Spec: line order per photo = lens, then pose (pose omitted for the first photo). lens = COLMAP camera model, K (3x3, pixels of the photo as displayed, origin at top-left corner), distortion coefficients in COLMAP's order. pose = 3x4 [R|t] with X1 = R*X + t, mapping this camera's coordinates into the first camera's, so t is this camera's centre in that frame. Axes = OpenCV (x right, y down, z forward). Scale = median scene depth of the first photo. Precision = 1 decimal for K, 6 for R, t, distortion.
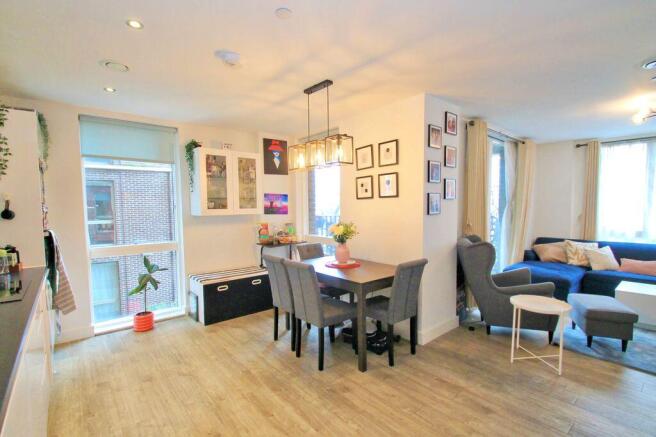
lens RADIAL K [[316.7, 0, 328.1], [0, 316.7, 224.6], [0, 0, 1]] dist [-0.001868, -0.001526]
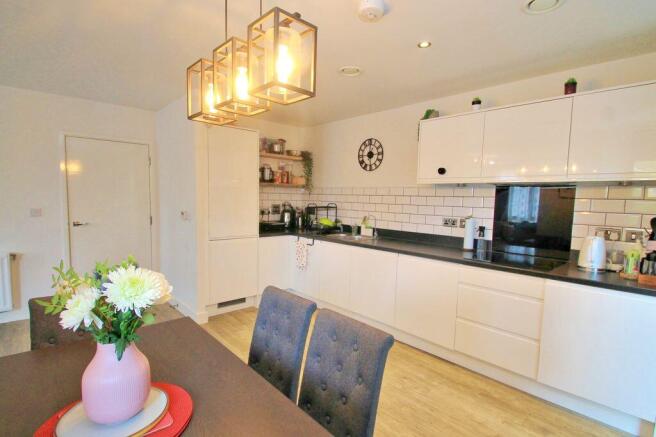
lens RADIAL K [[316.7, 0, 328.1], [0, 316.7, 224.6], [0, 0, 1]] dist [-0.001868, -0.001526]
pose [[-0.999503, -0.014122, -0.028184, -0.092412], [-0.017982, 0.989732, 0.141803, -0.050015], [0.025892, 0.142240, -0.989494, 0.937406]]
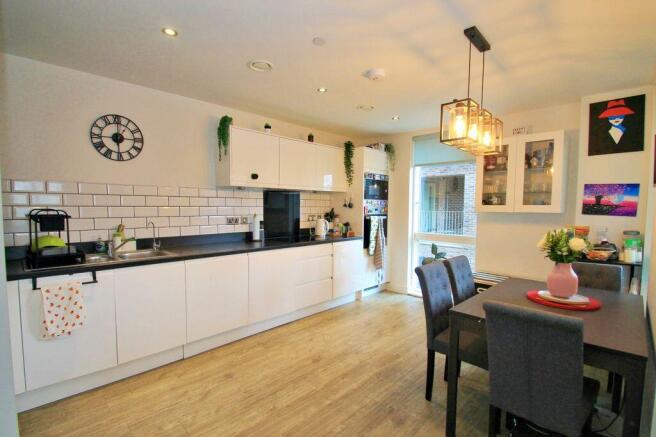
lens RADIAL K [[316.7, 0, 328.1], [0, 316.7, 224.6], [0, 0, 1]] dist [-0.001868, -0.001526]
pose [[0.069191, 0.071587, -0.995032, 0.454553], [-0.069036, 0.995374, 0.066812, -0.018062], [0.995212, 0.064070, 0.073813, 0.396779]]
